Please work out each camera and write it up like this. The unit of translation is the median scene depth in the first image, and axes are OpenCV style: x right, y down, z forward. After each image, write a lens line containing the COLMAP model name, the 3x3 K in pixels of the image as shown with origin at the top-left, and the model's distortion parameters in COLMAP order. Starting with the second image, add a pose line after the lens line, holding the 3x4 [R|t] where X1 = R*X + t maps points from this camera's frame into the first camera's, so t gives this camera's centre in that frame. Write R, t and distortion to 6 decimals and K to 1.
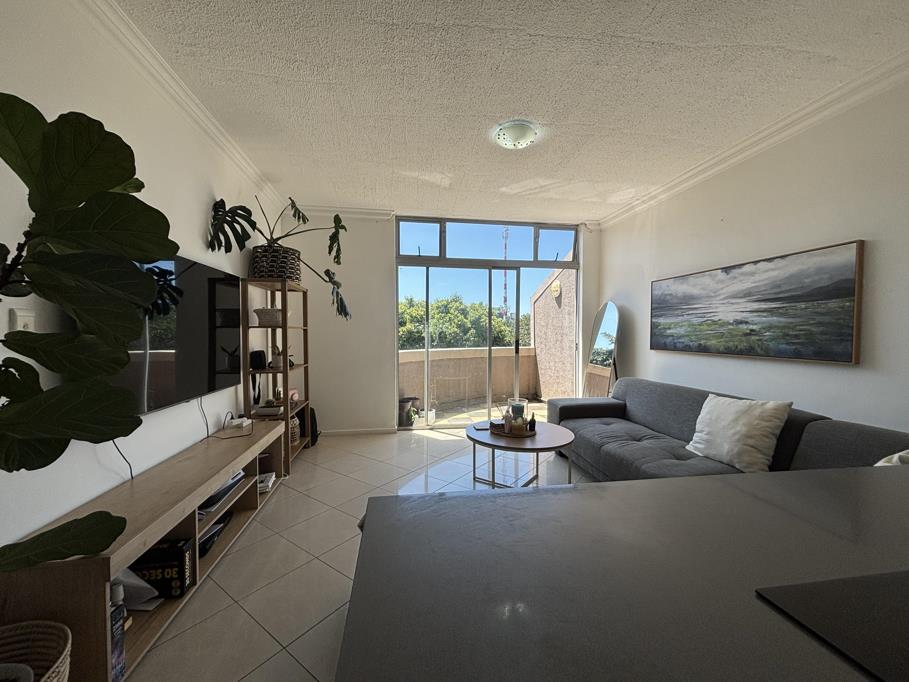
lens RADIAL K [[369.3, 0, 448.2], [0, 369.3, 340.0], [0, 0, 1]] dist [0.002166, 0.000374]
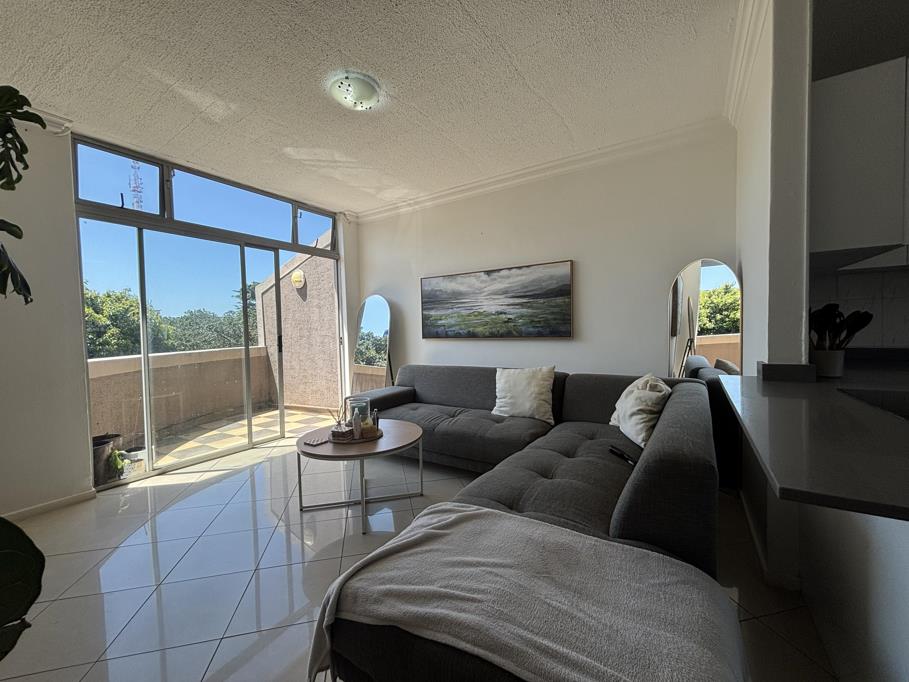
lens RADIAL K [[373.8, 0, 454.5], [0, 373.8, 341.0], [0, 0, 1]] dist [0.011656, -0.000136]
pose [[0.653529, -0.045378, 0.755540, -0.277337], [0.042342, 0.998830, 0.023365, 0.011349], [-0.755717, 0.016722, 0.654685, 0.202867]]
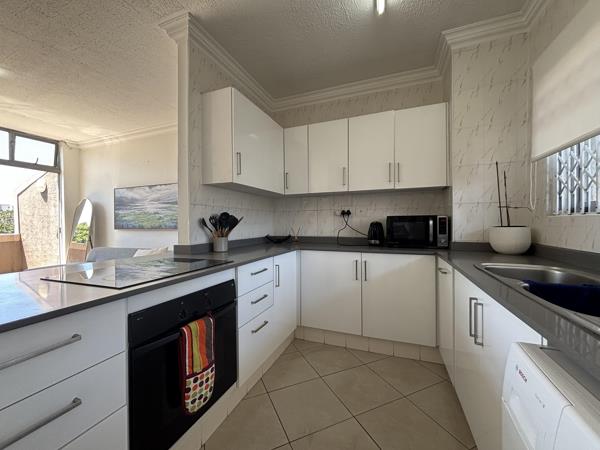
lens RADIAL K [[243.8, 0, 295.9], [0, 243.8, 224.3], [0, 0, 1]] dist [0.002166, 0.000374]
pose [[0.495635, -0.016774, 0.868369, -0.003909], [0.028531, 0.999588, 0.003025, 0.025826], [-0.868062, 0.023276, 0.495909, -0.285534]]
